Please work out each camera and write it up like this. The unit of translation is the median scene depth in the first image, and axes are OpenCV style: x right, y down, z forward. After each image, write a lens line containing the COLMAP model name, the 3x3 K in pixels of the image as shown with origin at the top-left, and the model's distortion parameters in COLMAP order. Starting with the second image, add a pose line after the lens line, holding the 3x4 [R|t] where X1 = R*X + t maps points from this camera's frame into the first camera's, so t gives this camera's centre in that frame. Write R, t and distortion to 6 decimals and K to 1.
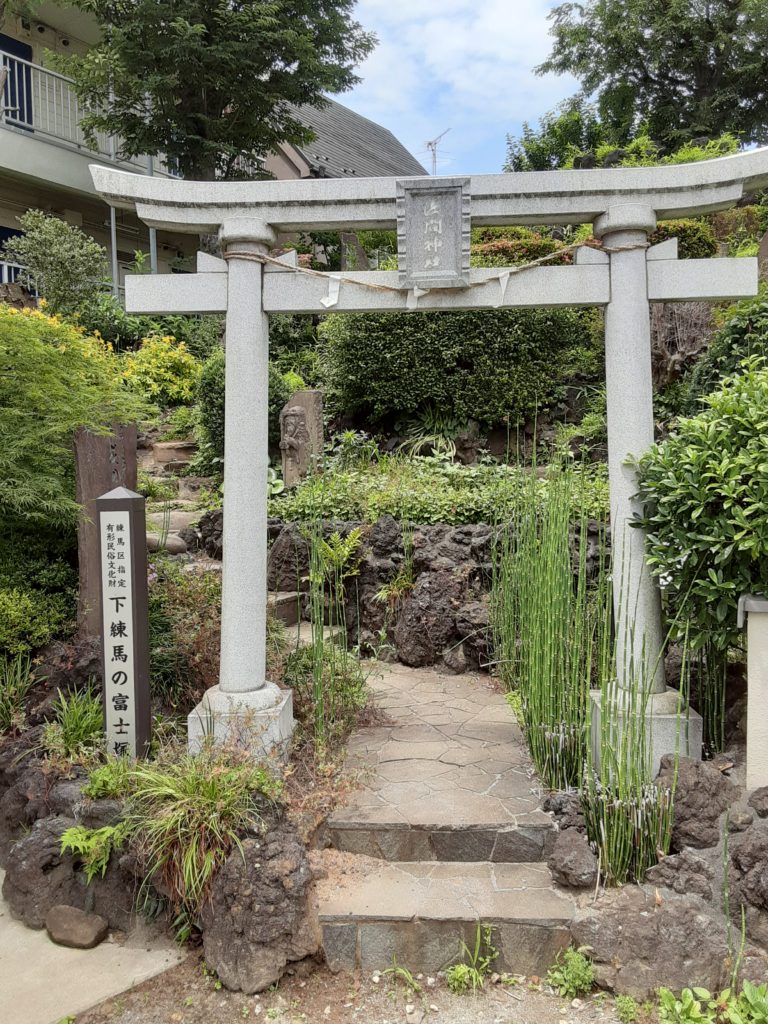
lens RADIAL K [[820.4, 0, 371.1], [0, 820.4, 525.0], [0, 0, 1]] dist [0.100526, -0.159827]
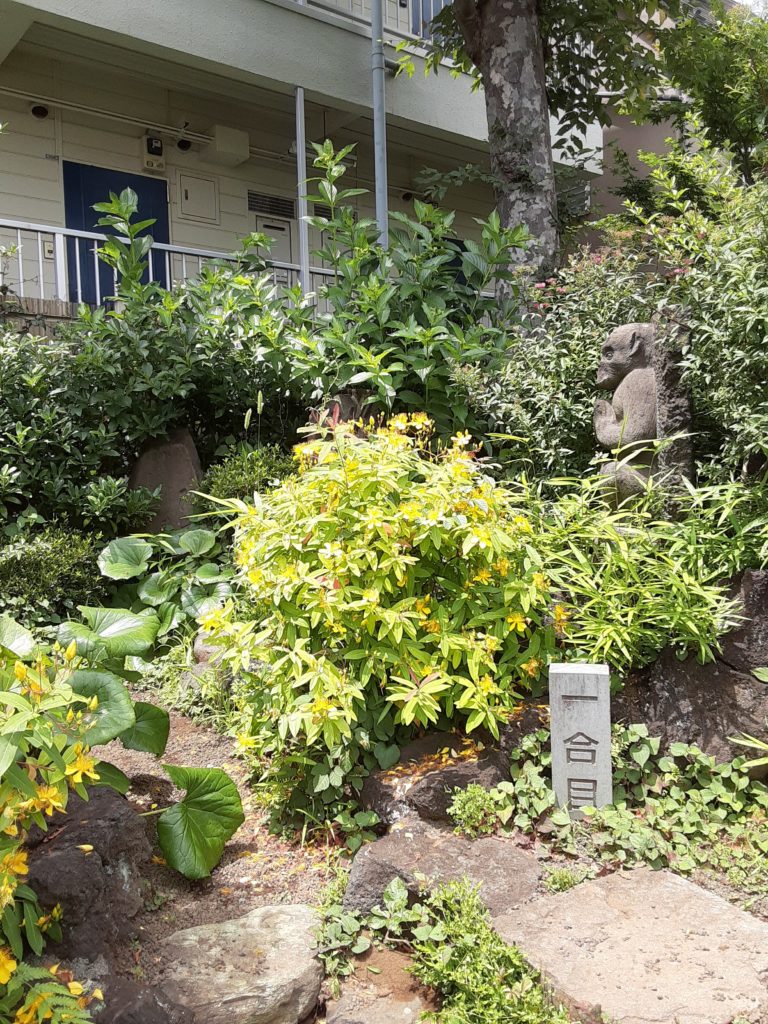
lens RADIAL K [[820.4, 0, 371.1], [0, 820.4, 525.0], [0, 0, 1]] dist [0.100526, -0.159827]
pose [[0.959262, 0.003248, -0.282498, -0.329625], [-0.001732, 0.999983, 0.005614, -0.348176], [0.282511, -0.004896, 0.959252, 1.360321]]
